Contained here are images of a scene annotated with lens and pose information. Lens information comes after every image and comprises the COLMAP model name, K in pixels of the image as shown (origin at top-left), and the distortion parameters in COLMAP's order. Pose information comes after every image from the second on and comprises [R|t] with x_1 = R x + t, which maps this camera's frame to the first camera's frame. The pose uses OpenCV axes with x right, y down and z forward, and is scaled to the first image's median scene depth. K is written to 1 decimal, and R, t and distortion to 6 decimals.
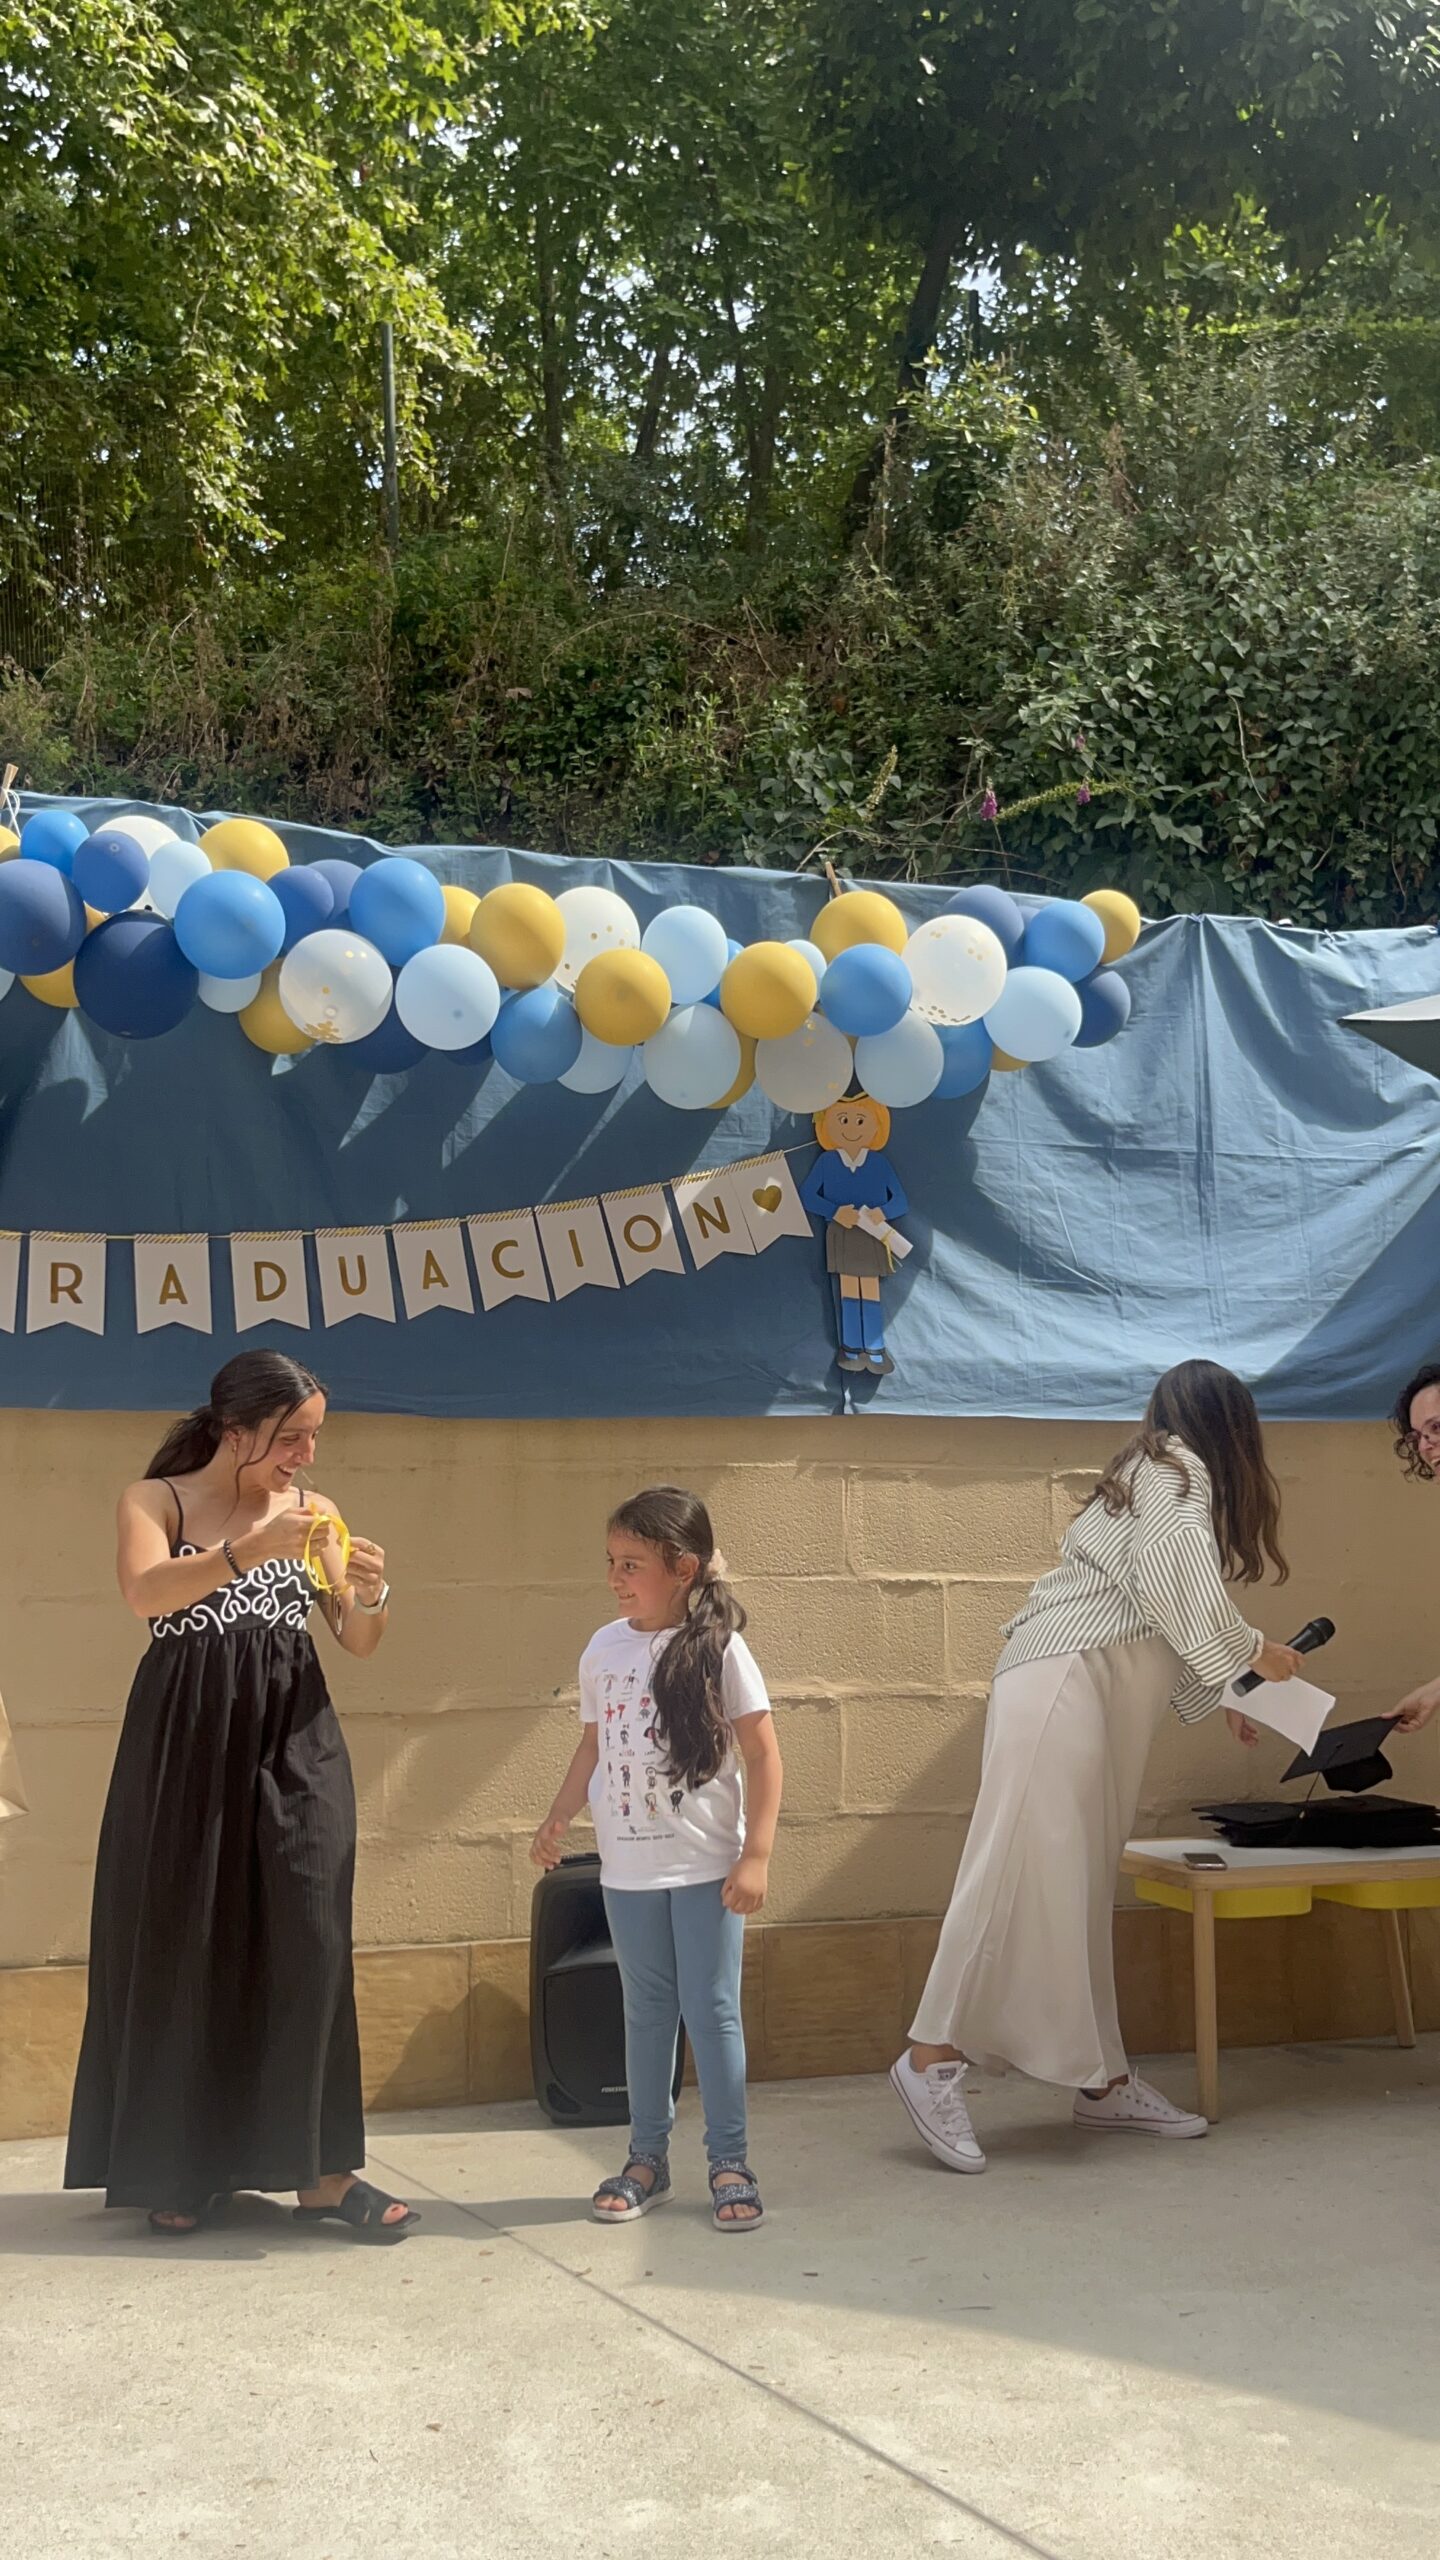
lens RADIAL K [[2258.8, 0, 782.3], [0, 2258.8, 1293.8], [0, 0, 1]] dist [0.015077, 0.004953]
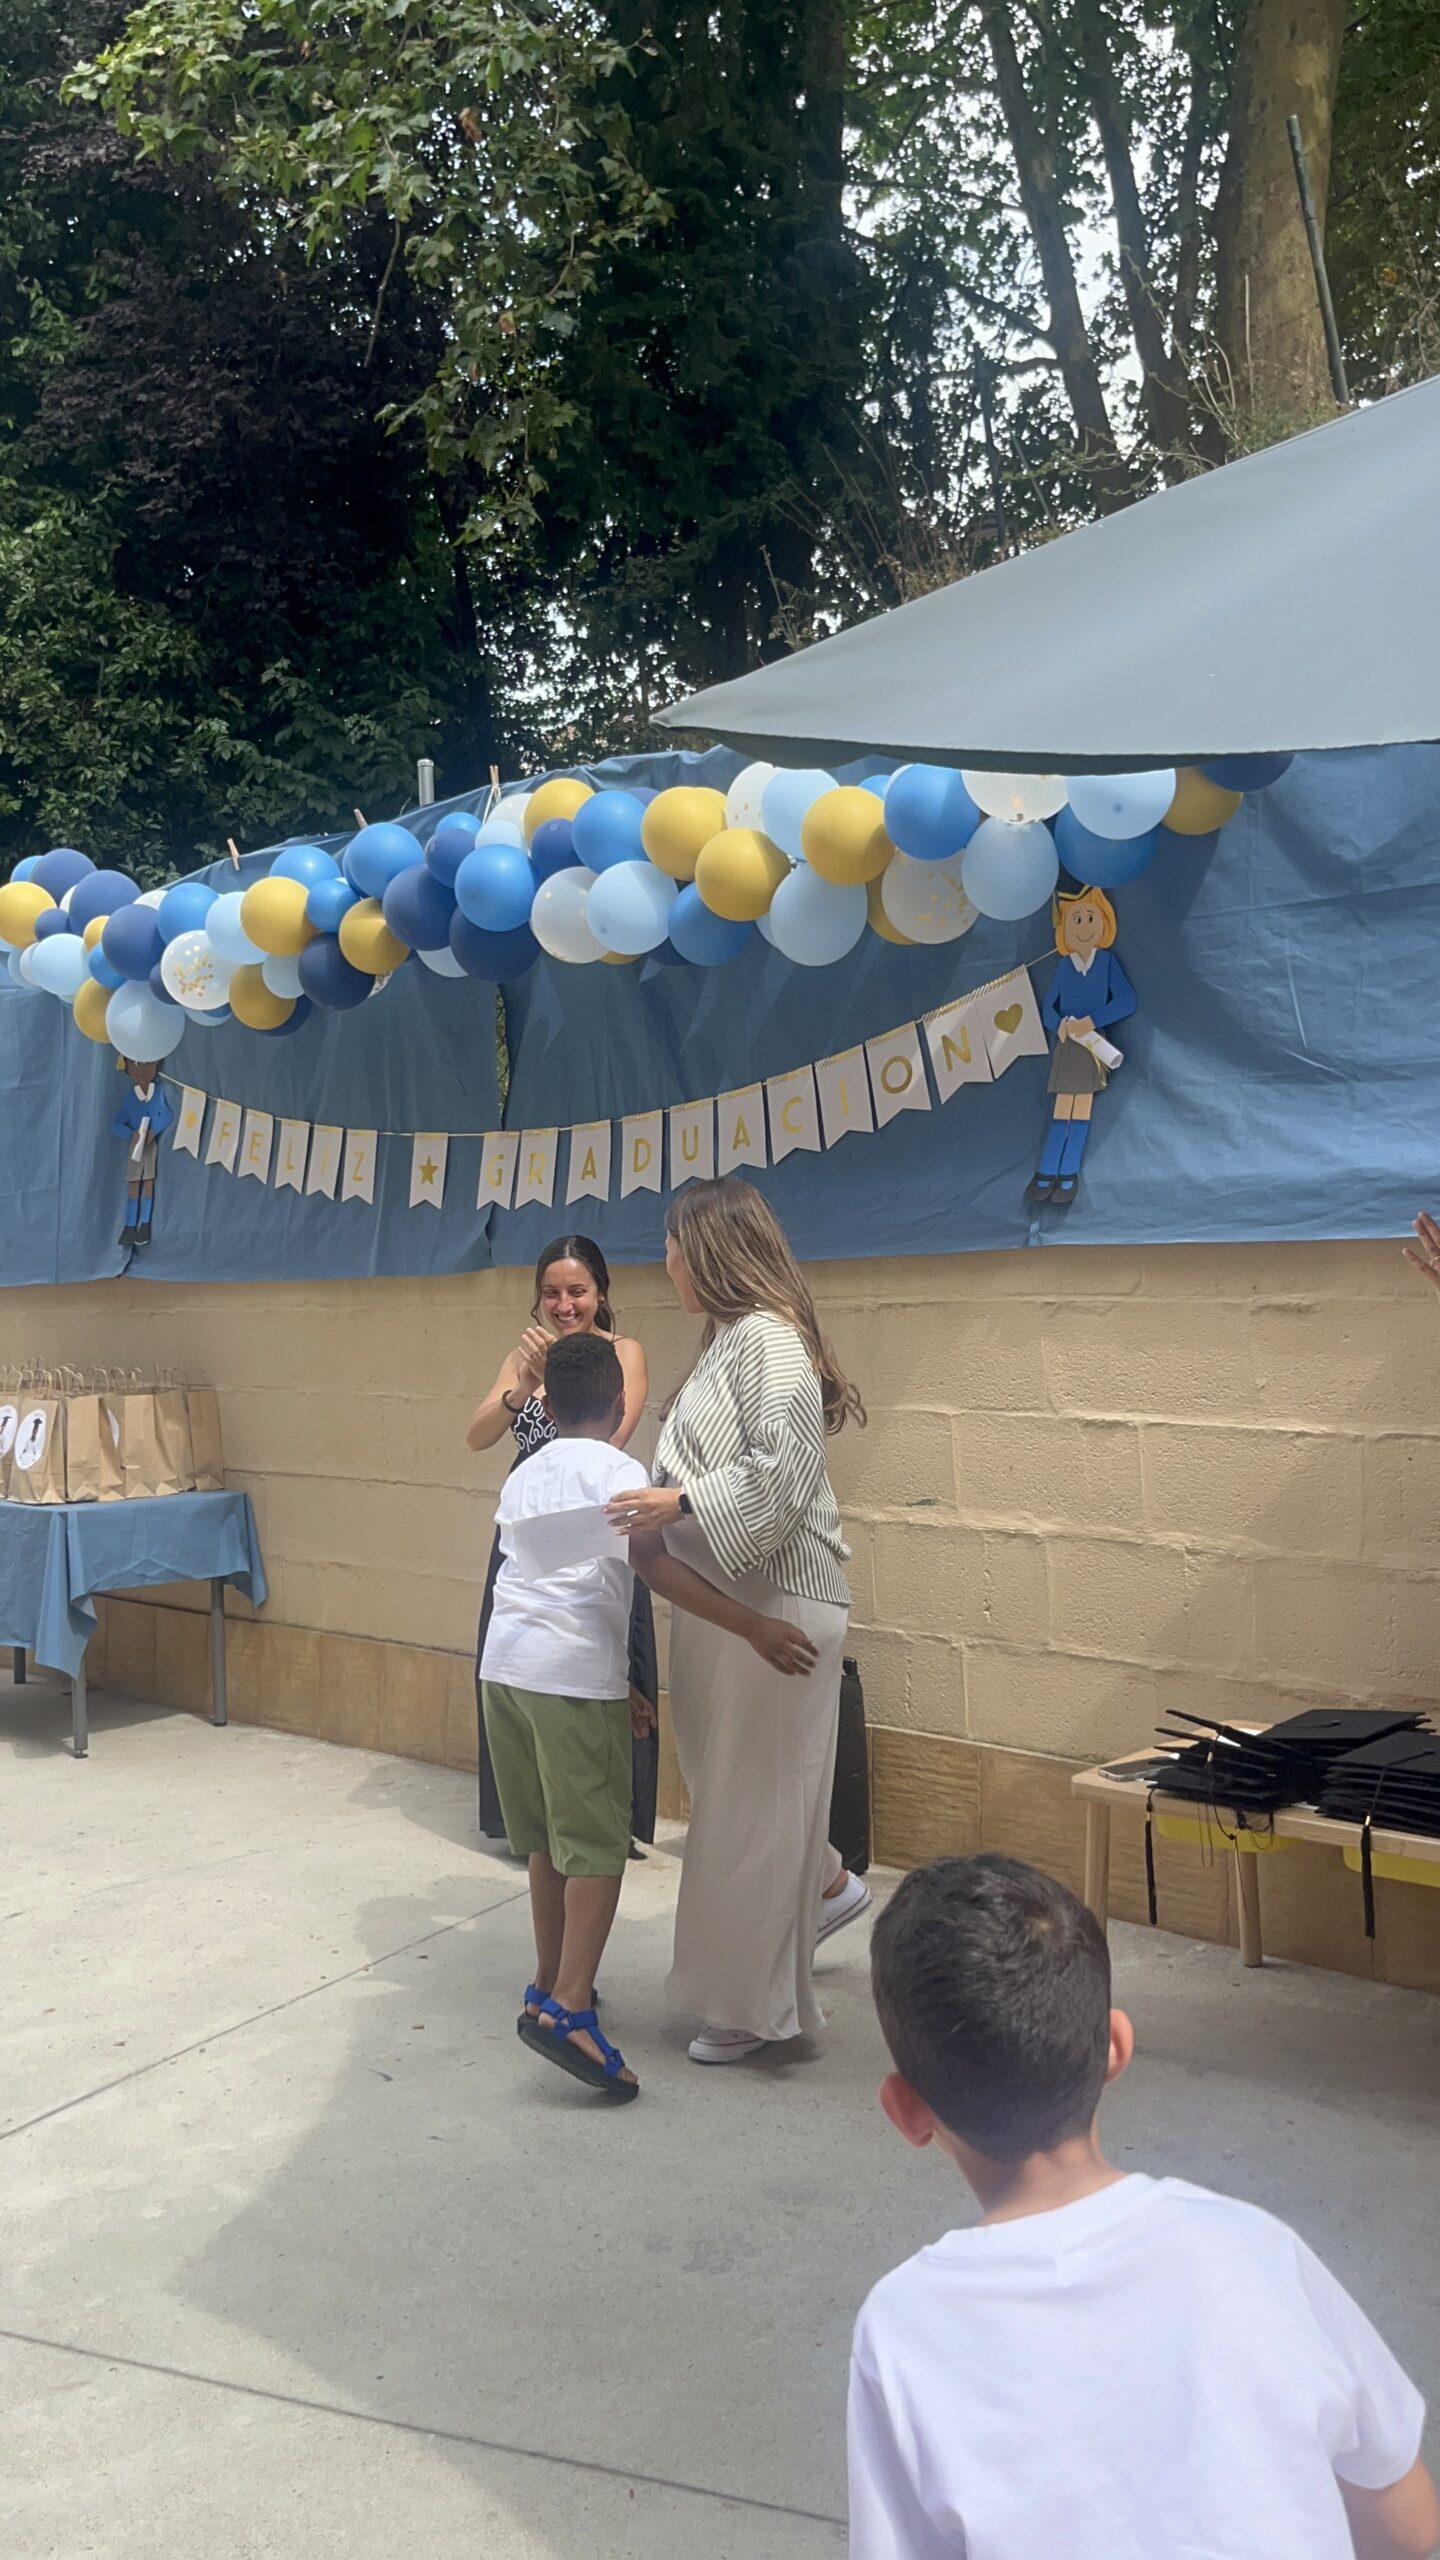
lens RADIAL K [[2280.6, 0, 736.0], [0, 2280.6, 1245.6], [0, 0, 1]] dist [0.021337, 0.007568]
pose [[0.455280, -0.000182, -0.890348, 2.289662], [0.153889, 0.984966, 0.078489, -0.117064], [0.876948, -0.172749, 0.448463, 1.248942]]
